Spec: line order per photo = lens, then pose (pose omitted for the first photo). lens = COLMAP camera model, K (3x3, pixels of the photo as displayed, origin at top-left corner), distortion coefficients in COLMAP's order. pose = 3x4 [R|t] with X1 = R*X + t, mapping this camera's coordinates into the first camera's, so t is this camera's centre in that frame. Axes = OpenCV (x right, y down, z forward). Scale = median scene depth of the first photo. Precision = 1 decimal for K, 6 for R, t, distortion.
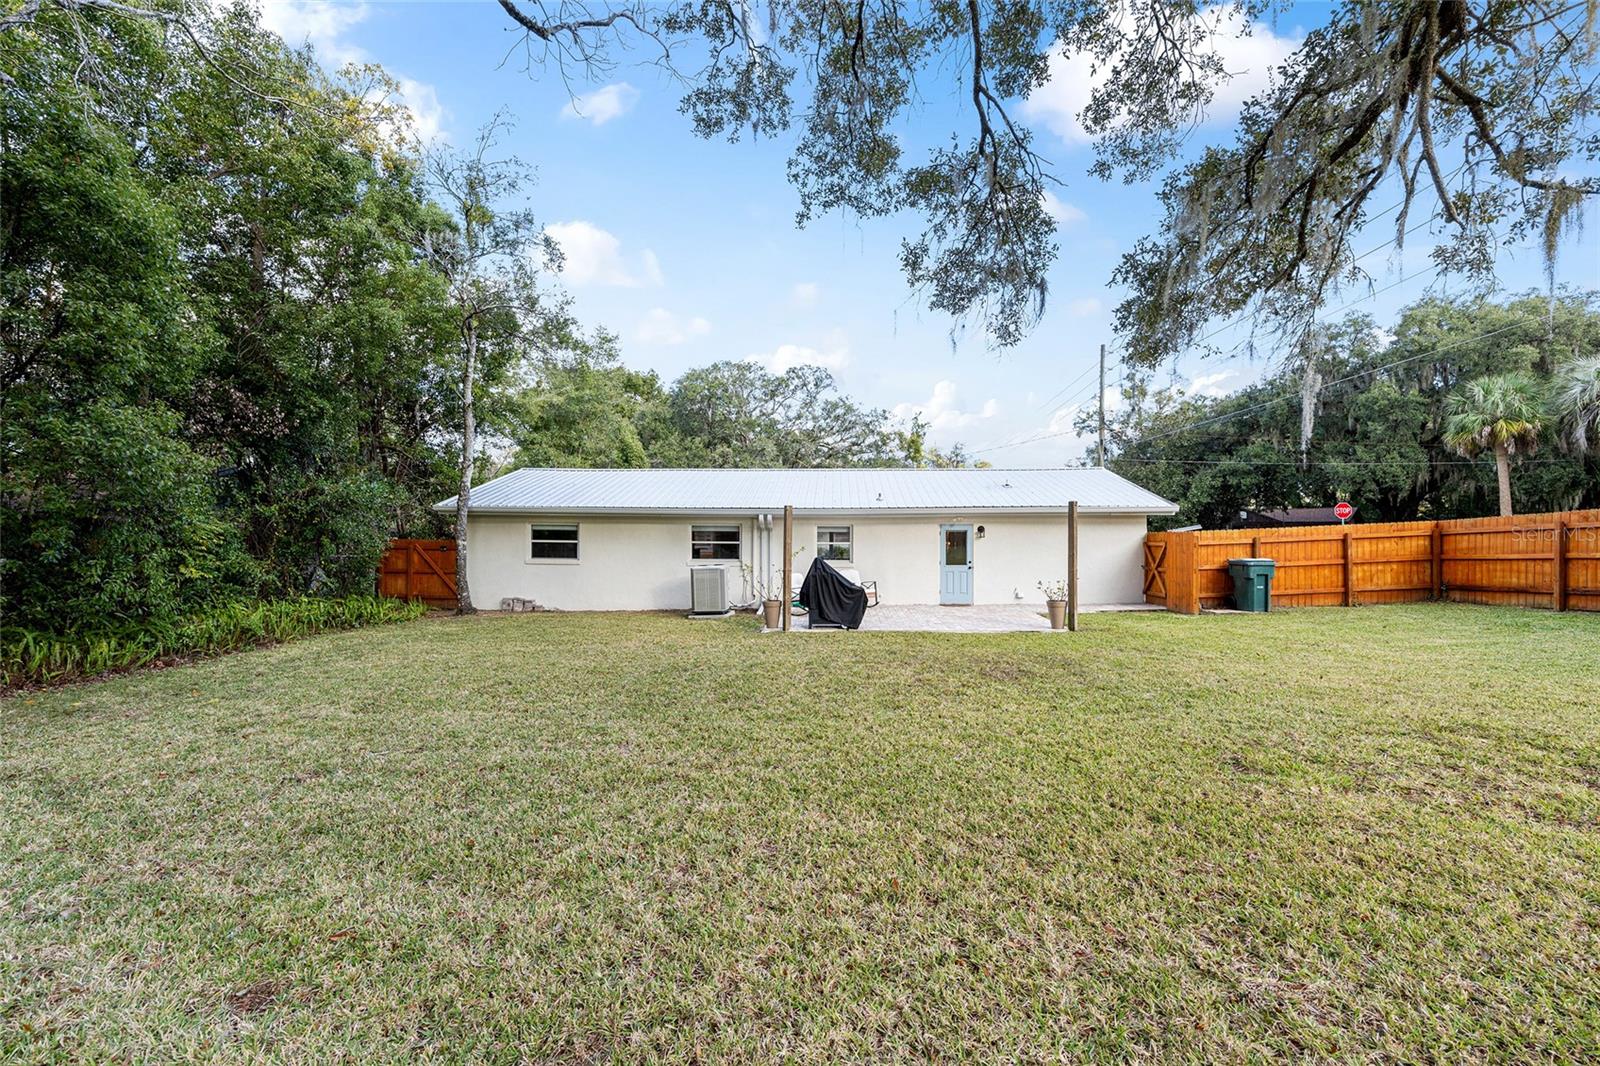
lens RADIAL K [[643.4, 0, 804.9], [0, 643.4, 526.7], [0, 0, 1]] dist [-0.001555, -0.000195]
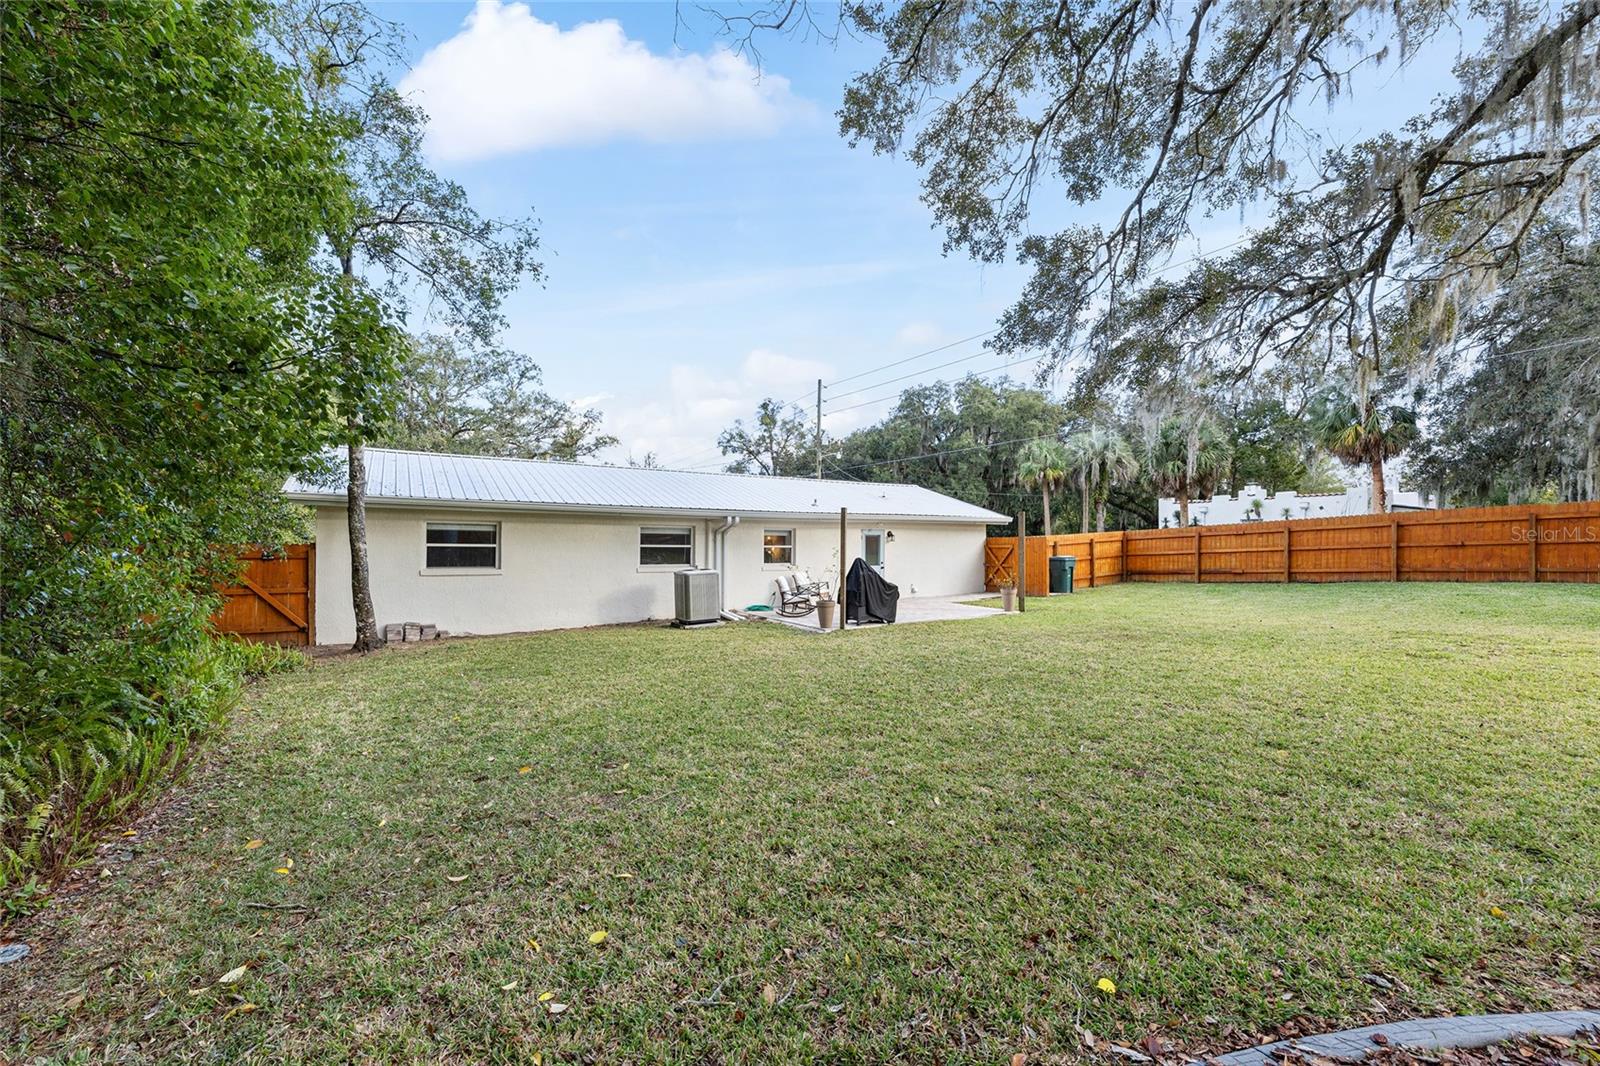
lens RADIAL K [[638.7, 0, 800.0], [0, 638.7, 533.0], [0, 0, 1]] dist [-0.000159, -0.000030]
pose [[0.816127, 0.010219, 0.577782, -0.534910], [-0.006648, 0.999943, -0.008295, 0.012912], [-0.577834, 0.002928, 0.816149, 0.161503]]
